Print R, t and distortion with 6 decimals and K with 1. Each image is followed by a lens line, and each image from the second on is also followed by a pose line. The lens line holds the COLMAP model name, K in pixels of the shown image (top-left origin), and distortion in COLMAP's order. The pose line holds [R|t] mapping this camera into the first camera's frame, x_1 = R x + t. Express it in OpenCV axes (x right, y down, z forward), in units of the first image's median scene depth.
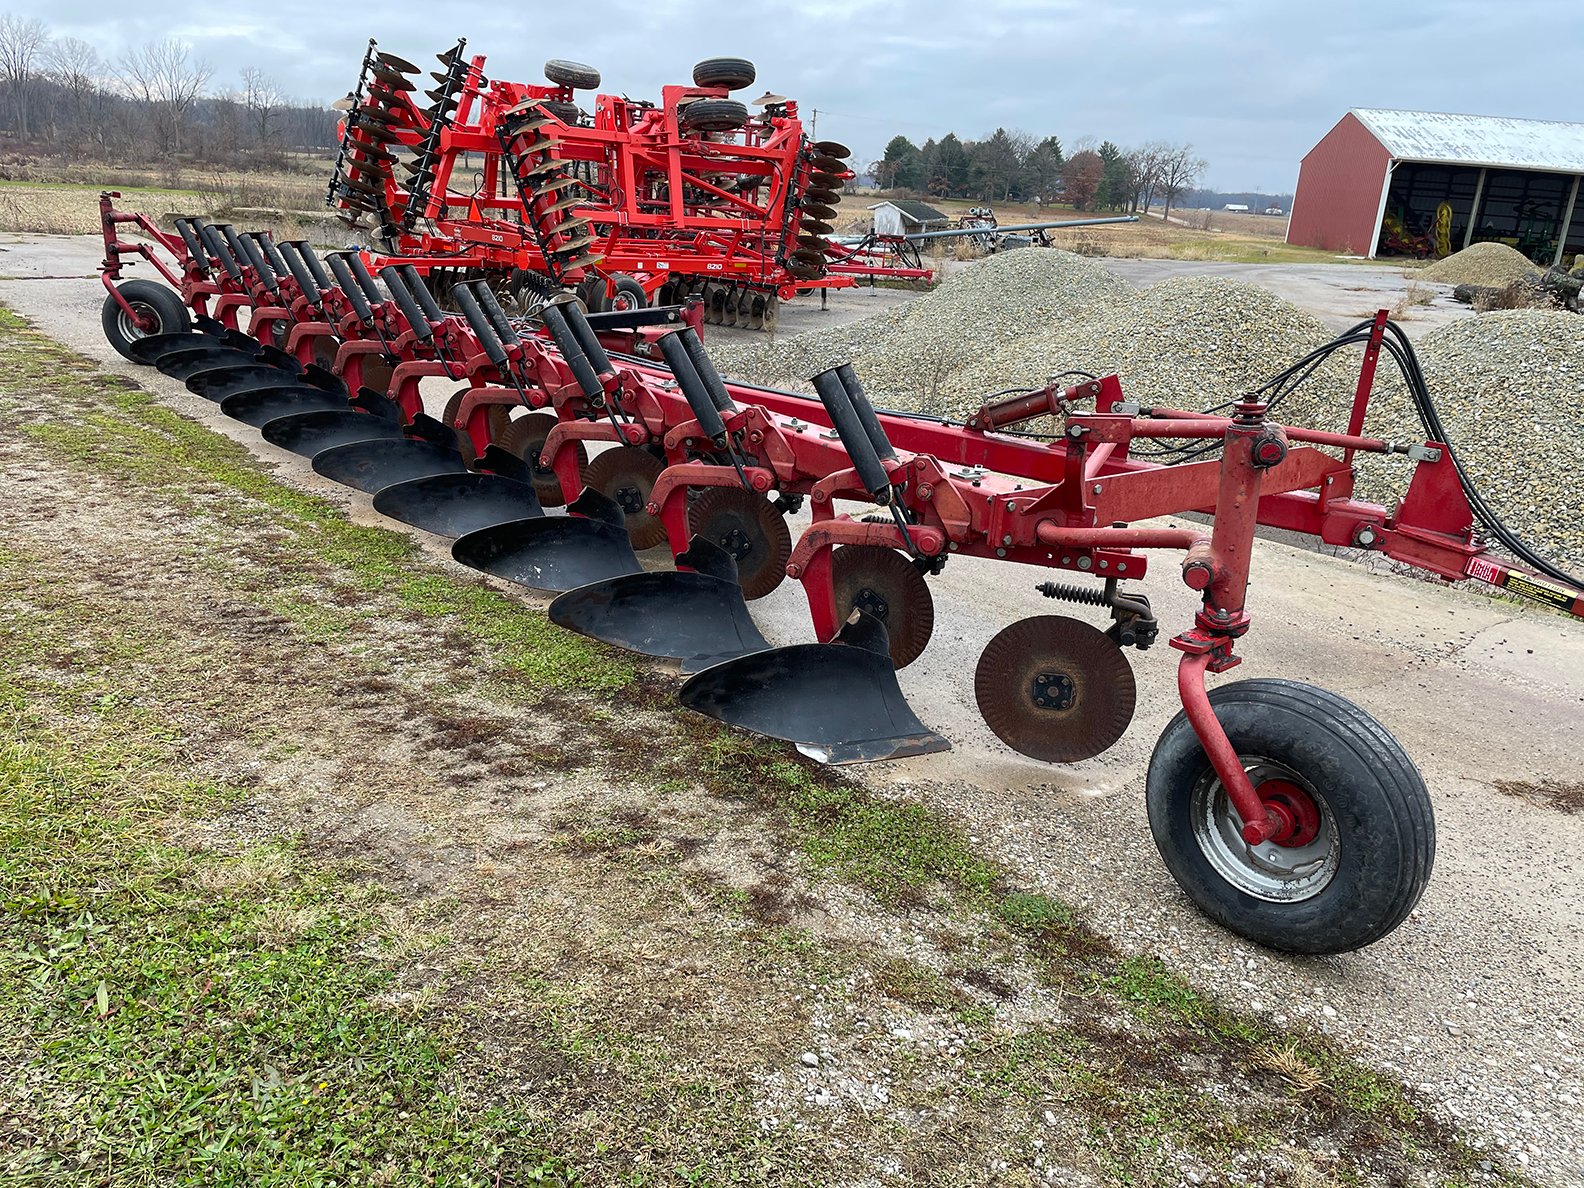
lens RADIAL K [[1188.3, 0, 797.8], [0, 1188.3, 584.0], [0, 0, 1]] dist [0.097792, -0.122684]
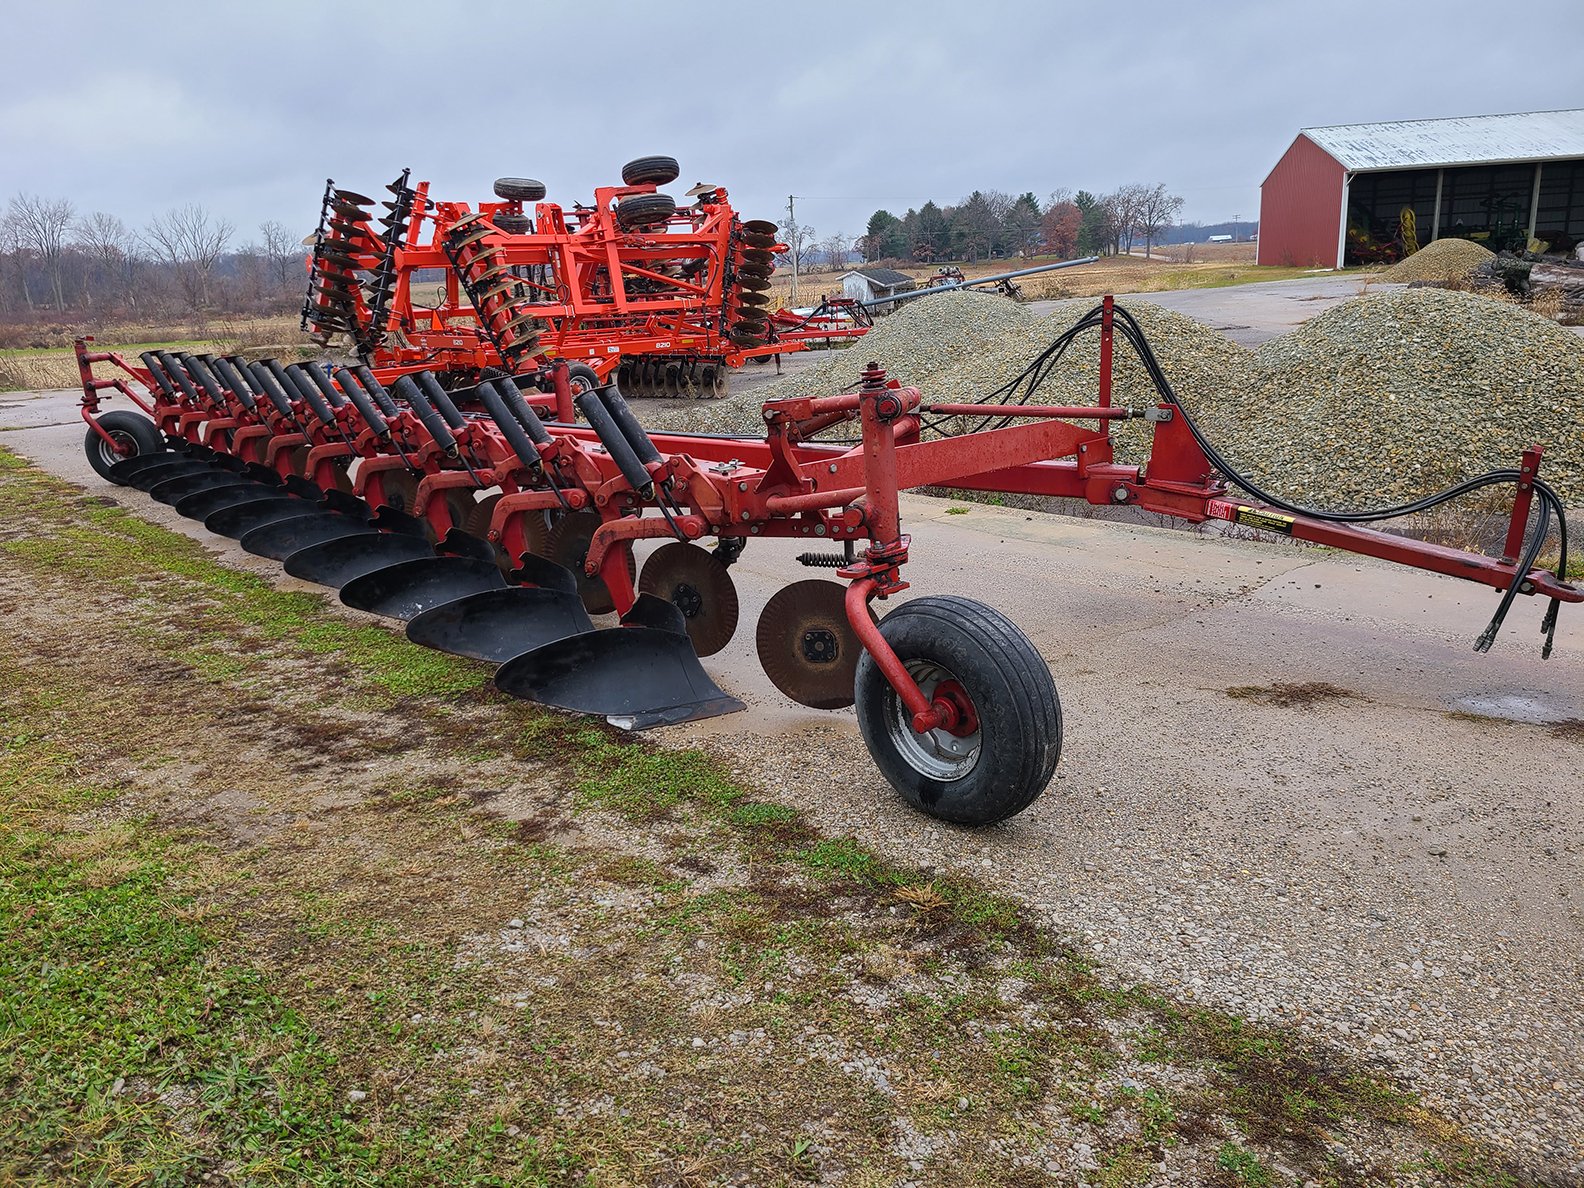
lens RADIAL K [[1169.4, 0, 771.8], [0, 1169.4, 569.1], [0, 0, 1]] dist [0.078827, -0.058401]
pose [[0.993250, -0.107566, -0.043394, 0.149720], [0.104205, 0.991840, -0.073447, 0.062633], [0.050940, 0.068429, 0.996355, -0.089005]]
